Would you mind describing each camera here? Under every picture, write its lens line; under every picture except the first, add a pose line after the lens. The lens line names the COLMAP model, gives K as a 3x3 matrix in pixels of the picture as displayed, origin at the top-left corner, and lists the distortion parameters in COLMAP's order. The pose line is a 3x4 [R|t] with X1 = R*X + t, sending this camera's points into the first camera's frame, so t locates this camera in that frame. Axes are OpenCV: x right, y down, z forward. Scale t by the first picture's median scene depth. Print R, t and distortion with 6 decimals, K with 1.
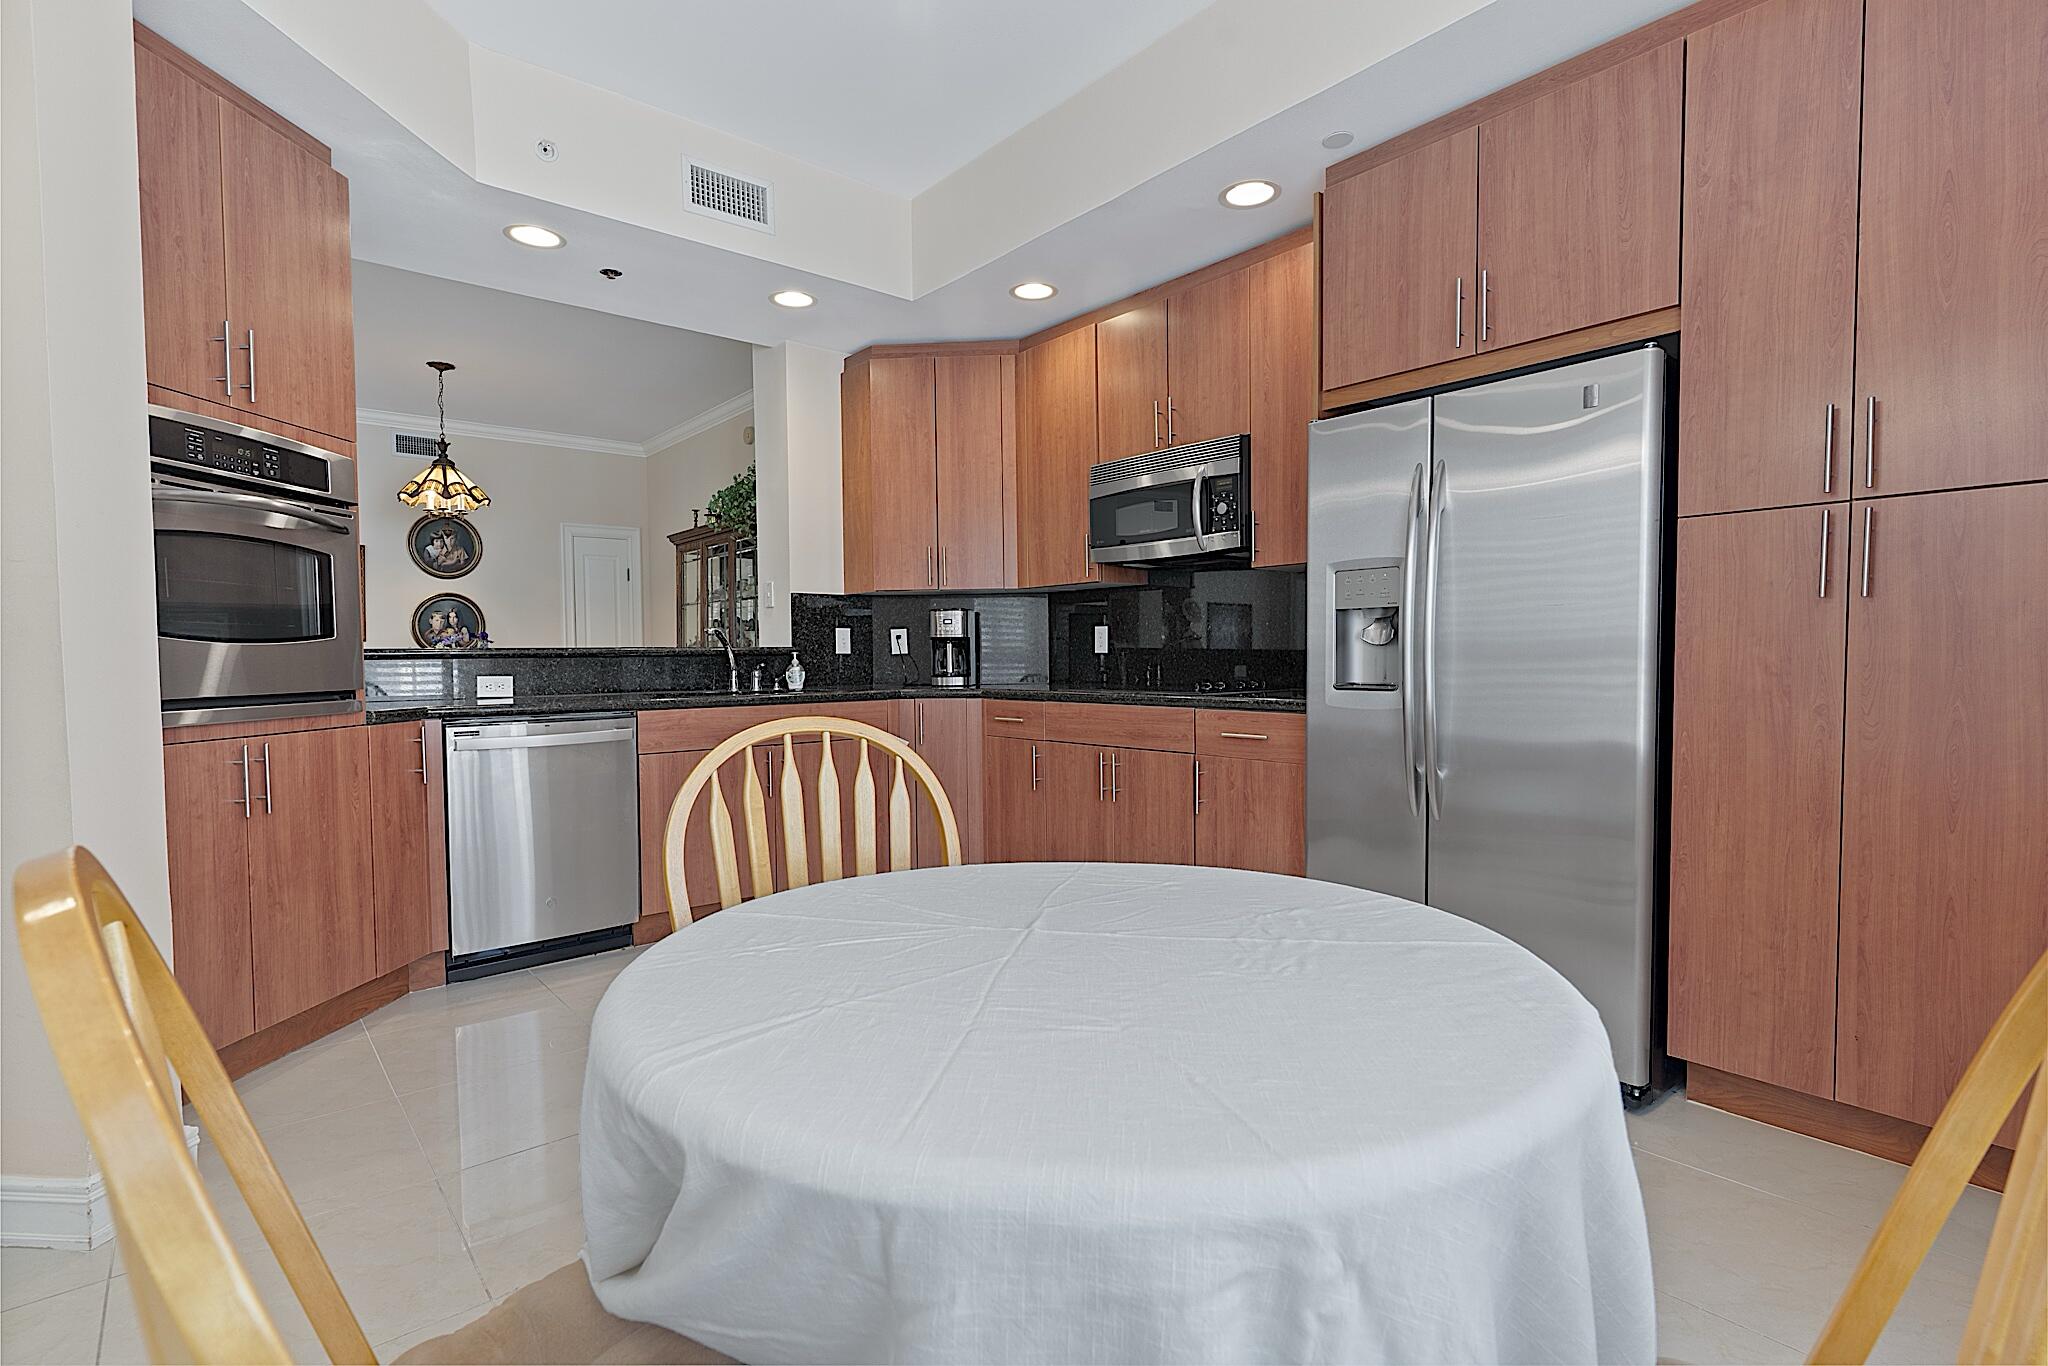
lens RADIAL K [[974.0, 0, 1015.6], [0, 974.0, 690.4], [0, 0, 1]] dist [0.005288, 0.001357]
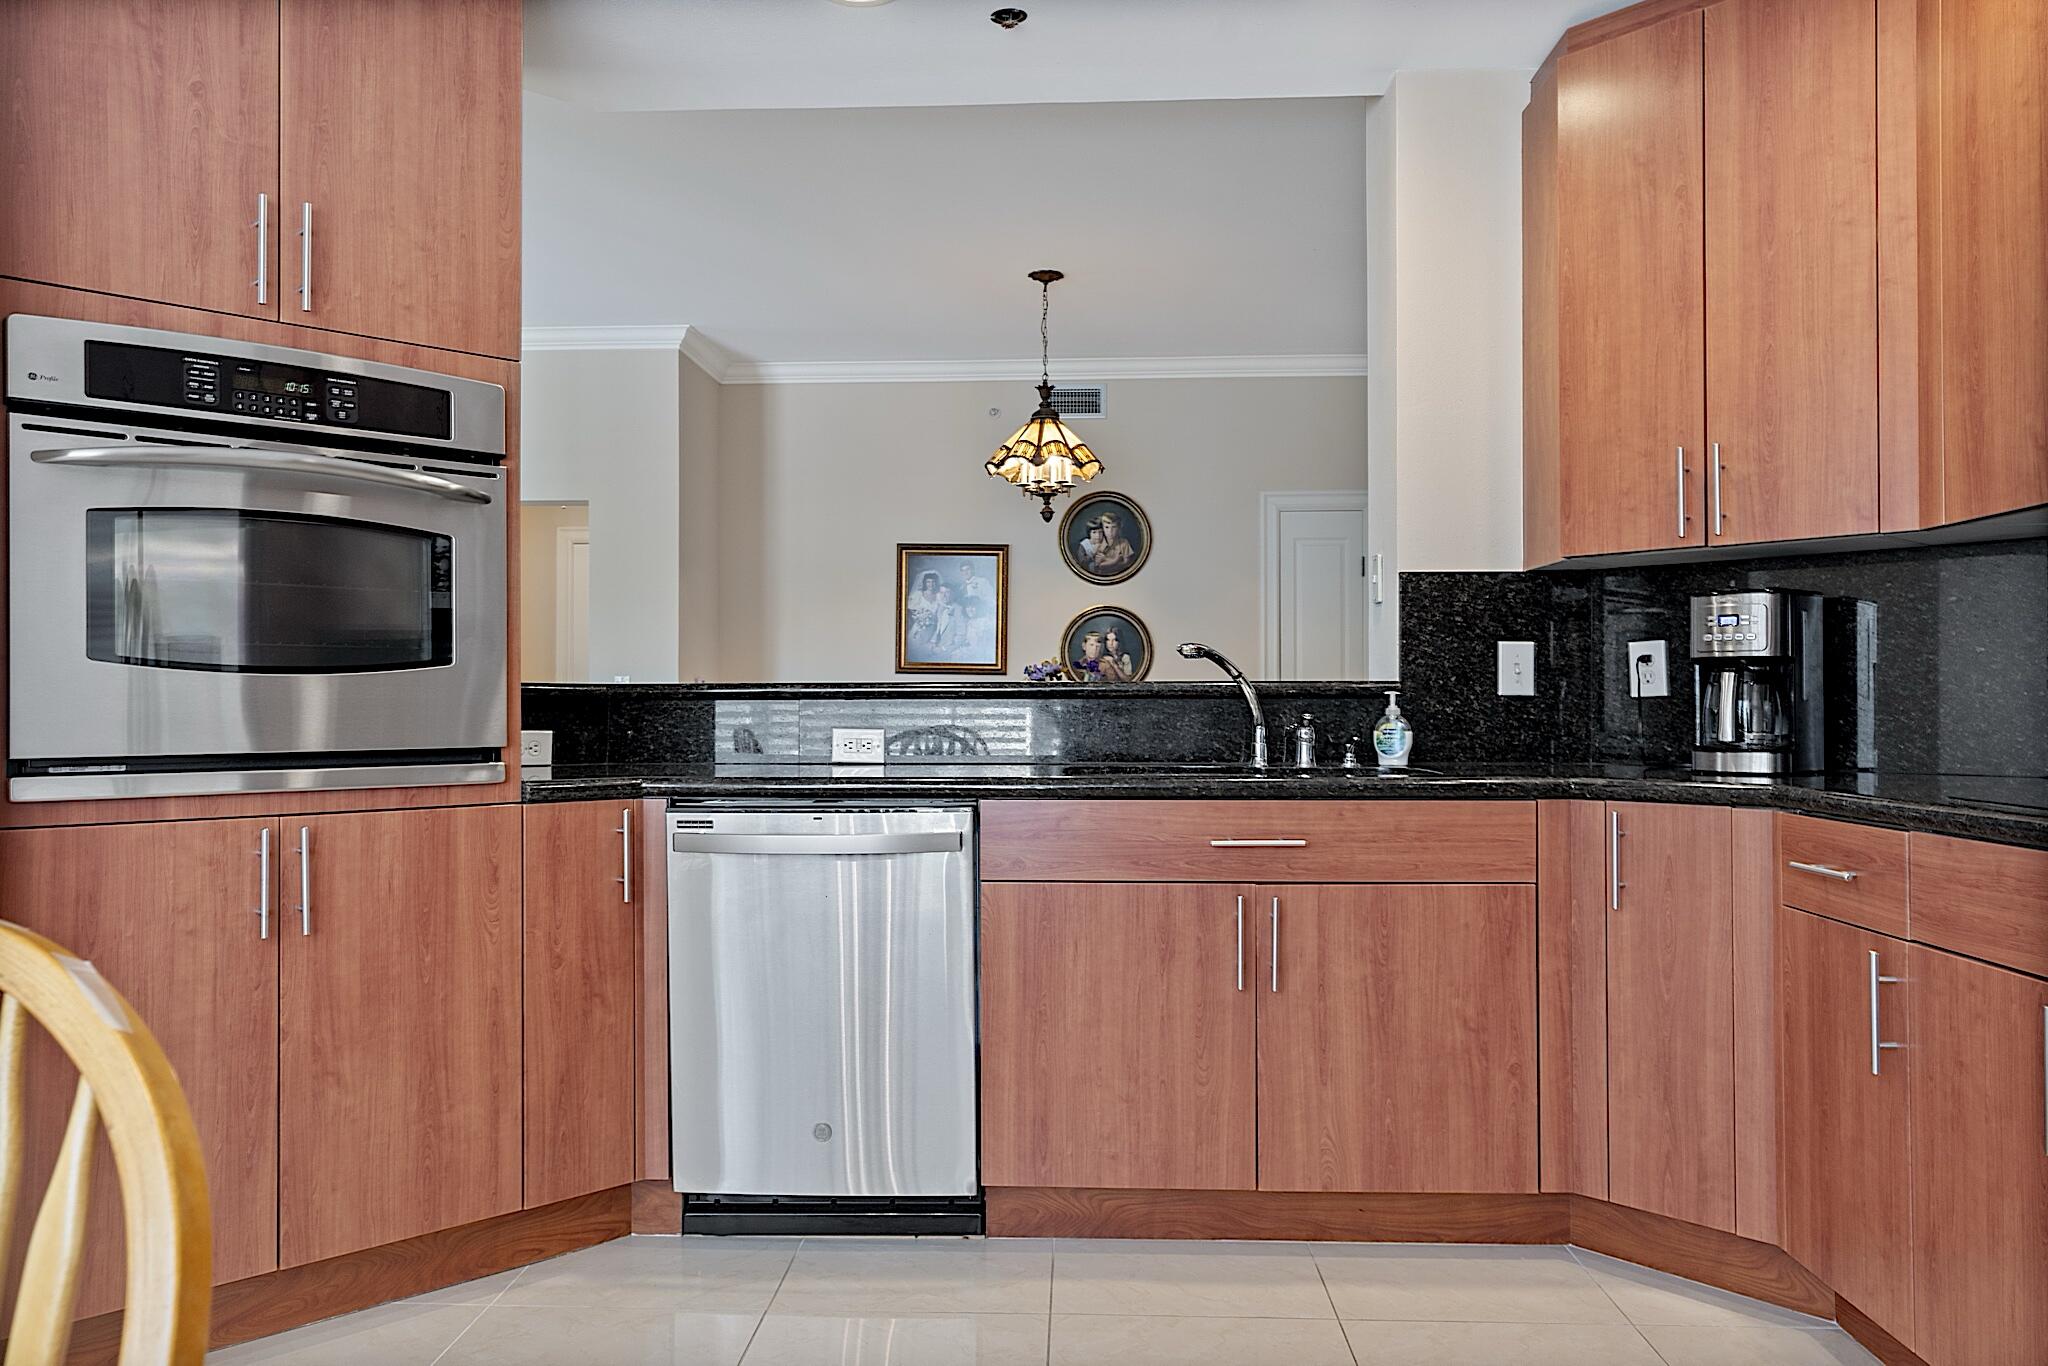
lens RADIAL K [[1456.8, 0, 1011.7], [0, 1456.8, 693.1], [0, 0, 1]] dist [0.001363, 0.001711]
pose [[0.733650, 0.004707, -0.679511, 0.152923], [-0.030693, 0.999185, -0.026218, -0.015287], [0.678834, 0.040091, 0.733197, 0.383006]]
